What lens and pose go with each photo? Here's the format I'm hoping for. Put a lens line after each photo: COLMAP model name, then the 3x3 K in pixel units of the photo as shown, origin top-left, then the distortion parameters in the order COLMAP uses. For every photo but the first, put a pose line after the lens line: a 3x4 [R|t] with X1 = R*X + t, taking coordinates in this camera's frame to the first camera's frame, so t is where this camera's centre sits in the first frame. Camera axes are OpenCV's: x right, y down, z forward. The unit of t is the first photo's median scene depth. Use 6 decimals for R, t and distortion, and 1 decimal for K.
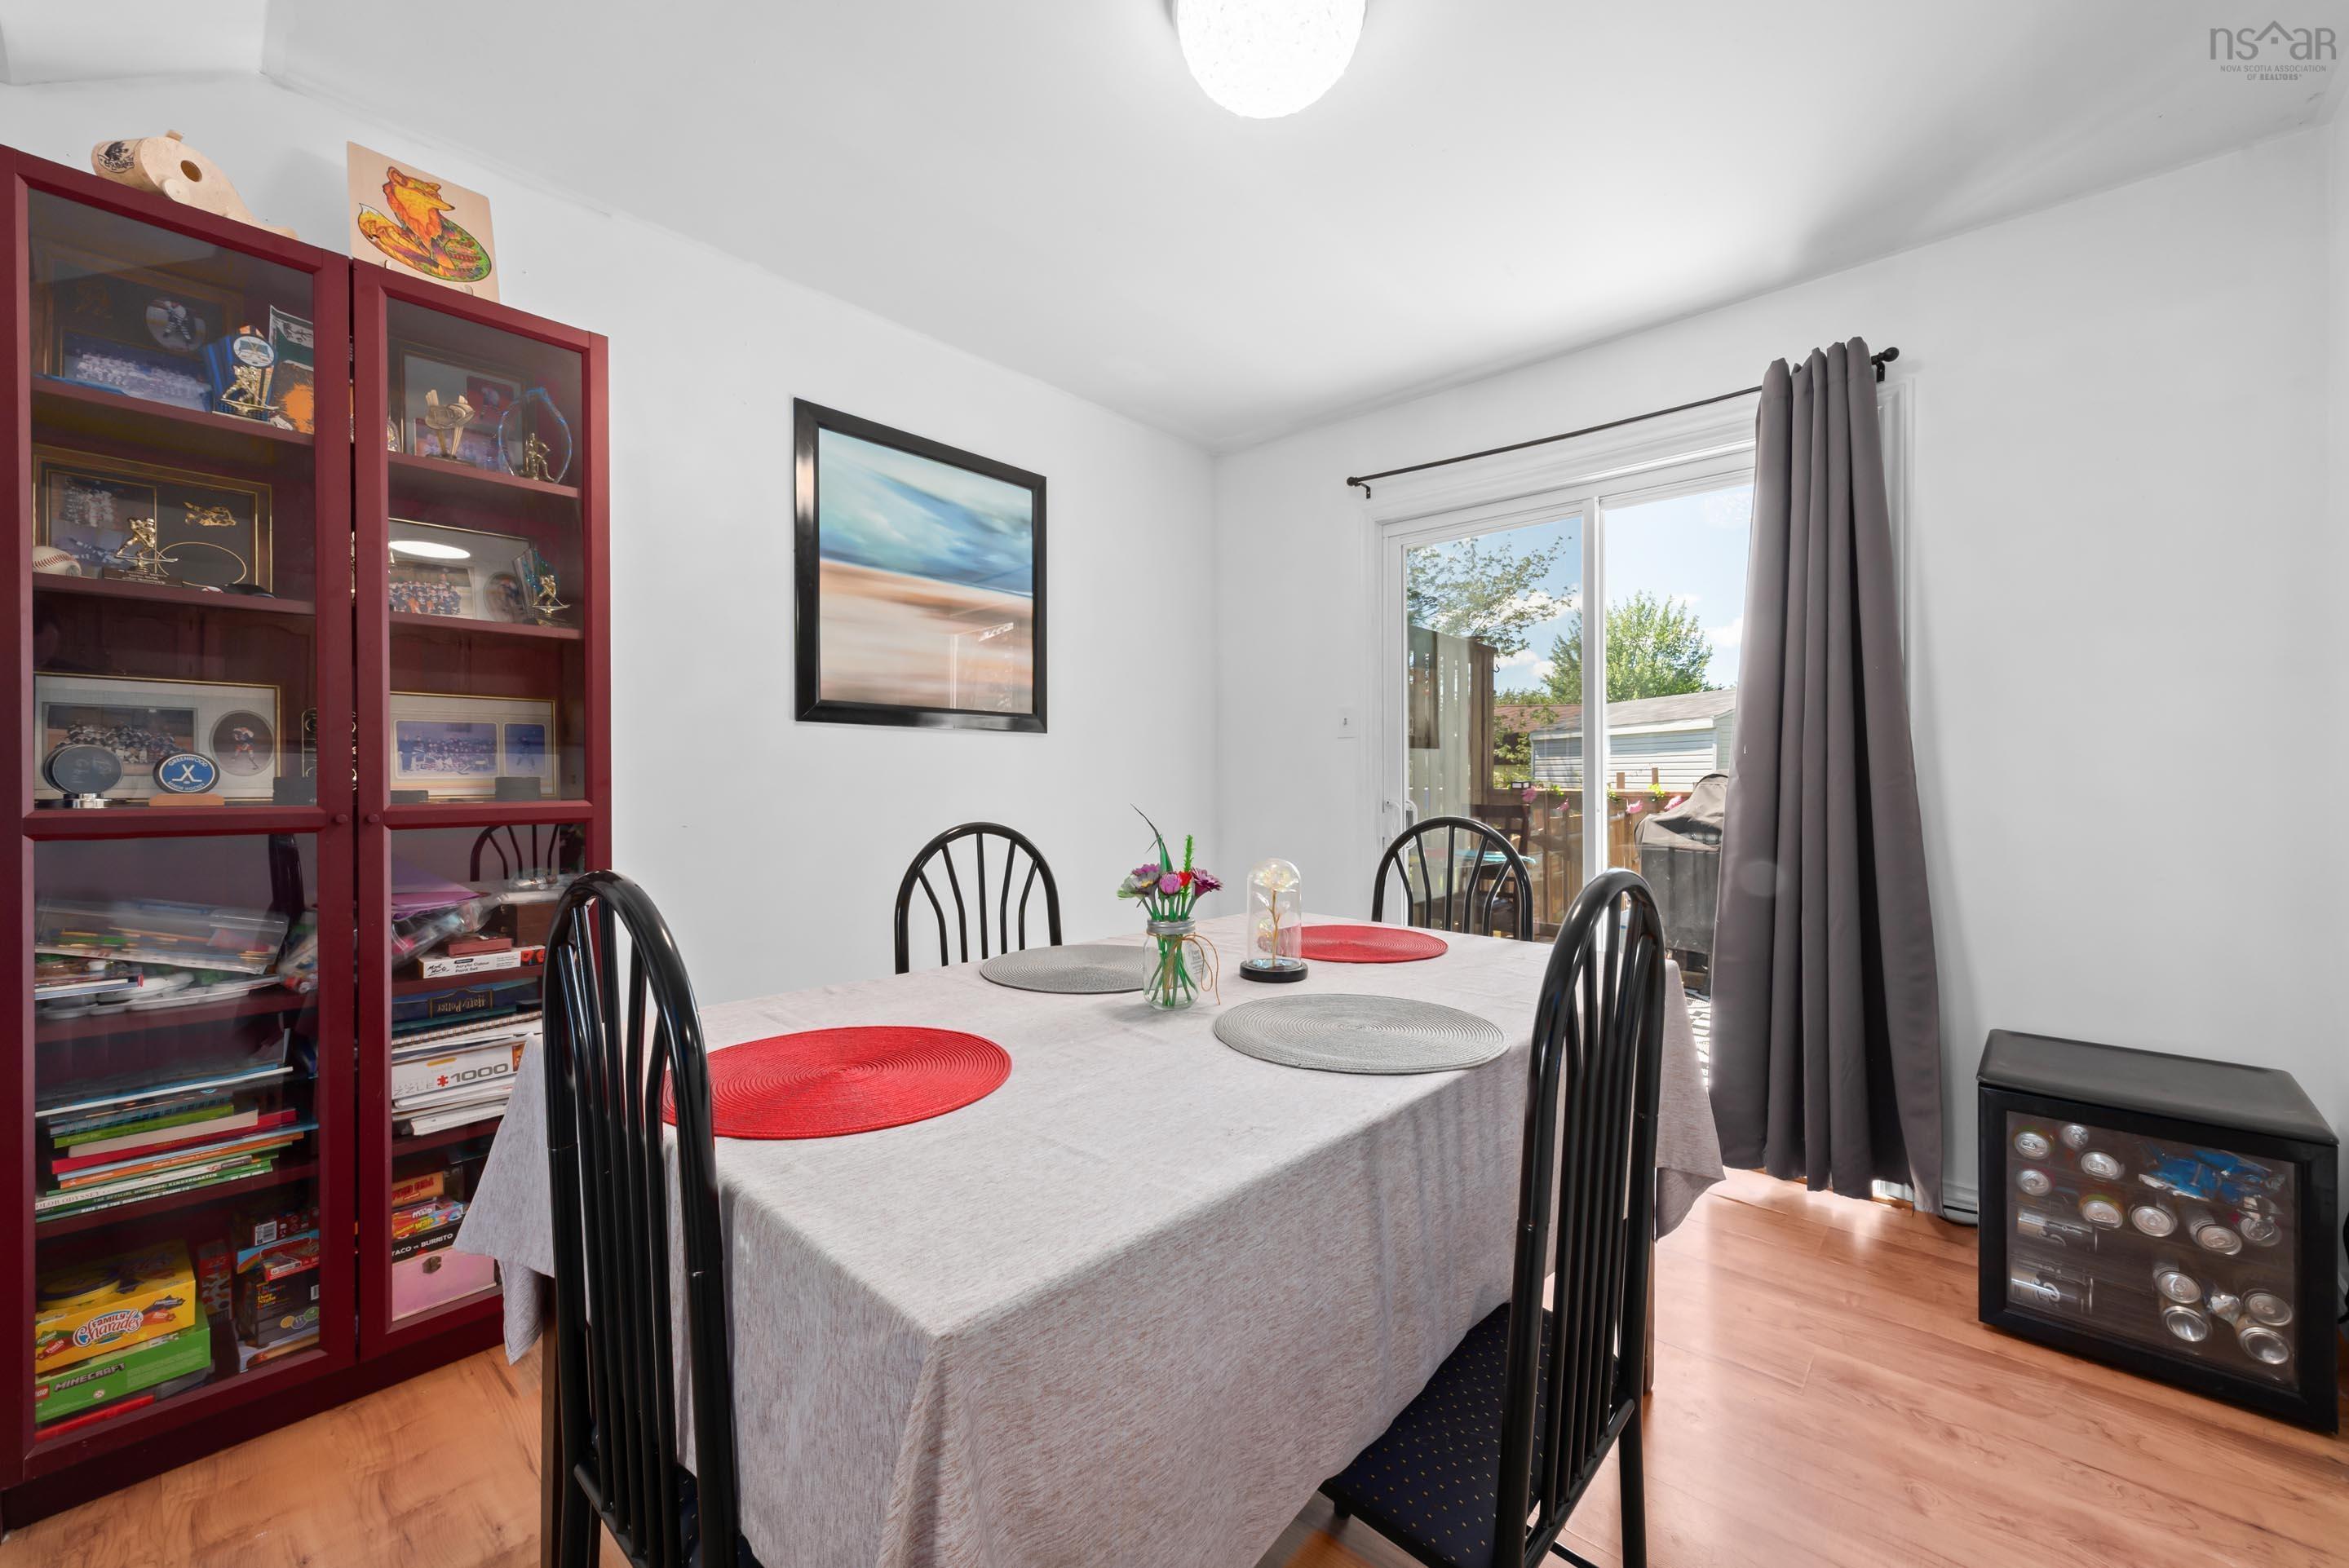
lens RADIAL K [[901.6, 0, 1182.1], [0, 901.6, 785.3], [0, 0, 1]] dist [0.004761, 0.000040]
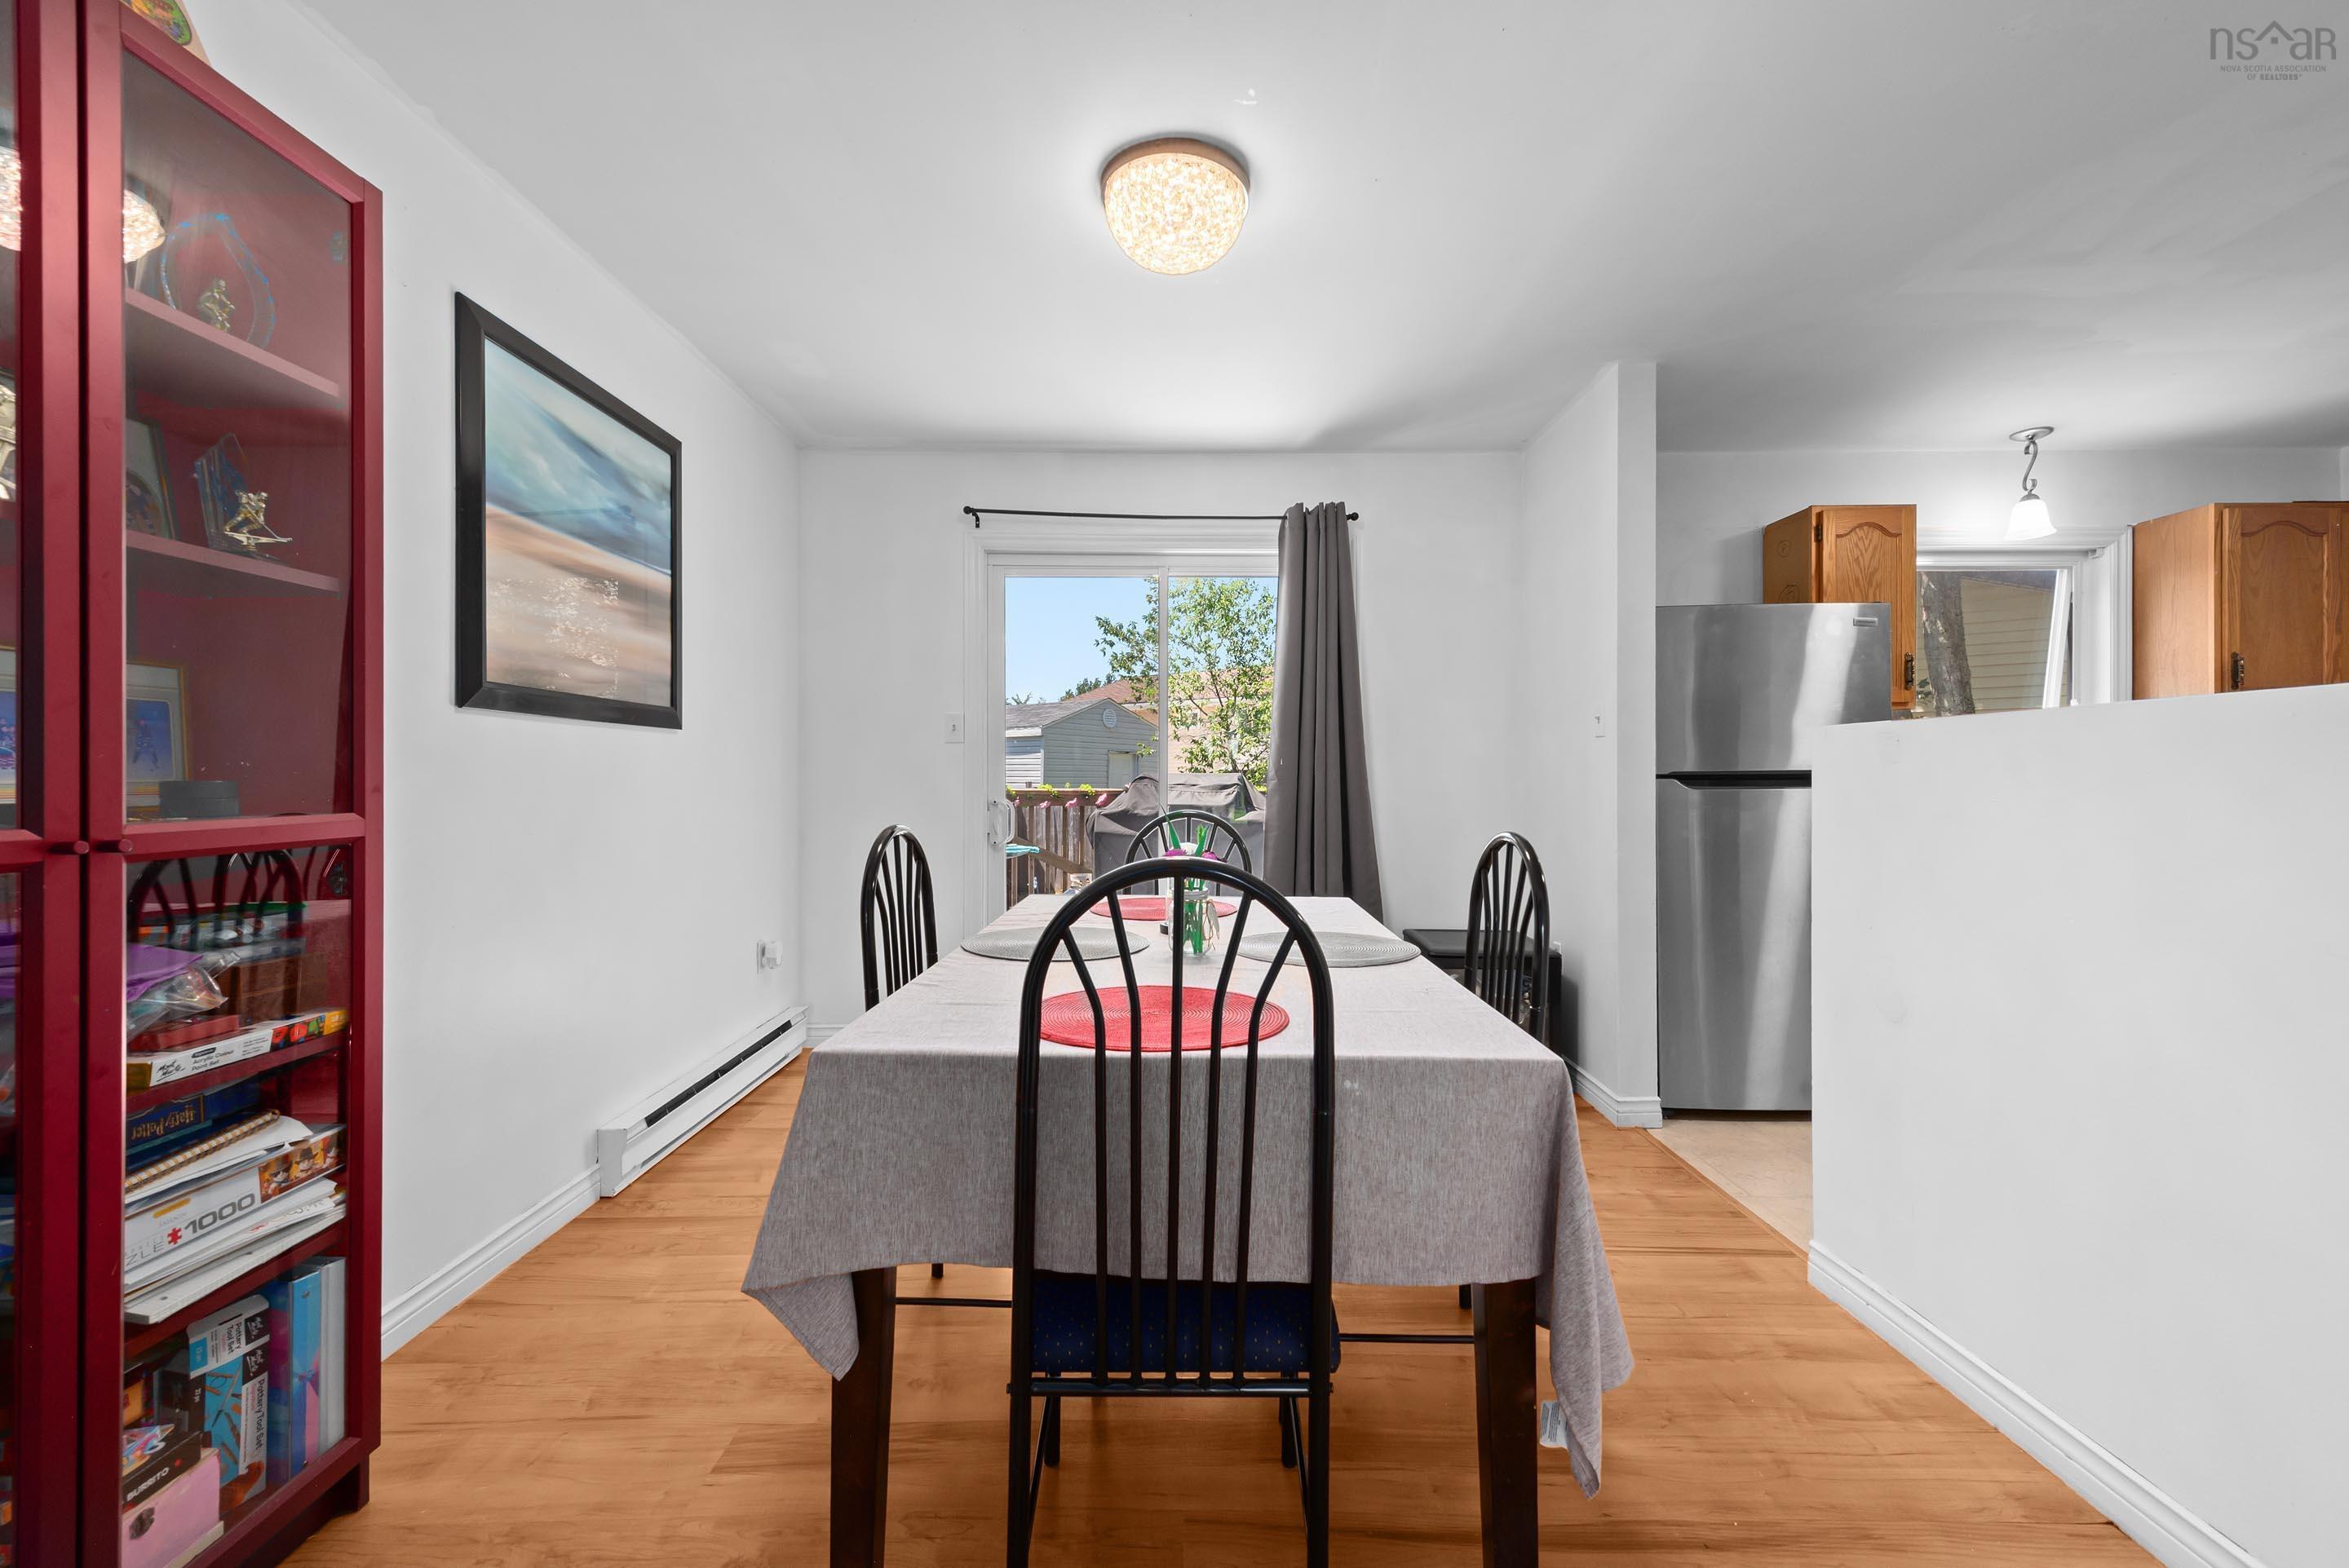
lens RADIAL K [[901.6, 0, 1183.4], [0, 901.6, 778.8], [0, 0, 1]] dist [0.004761, 0.000040]
pose [[0.754217, 0.003798, 0.656615, -0.441186], [0.000197, 0.999982, -0.006010, -0.004399], [-0.656626, 0.004662, 0.754202, 0.002095]]
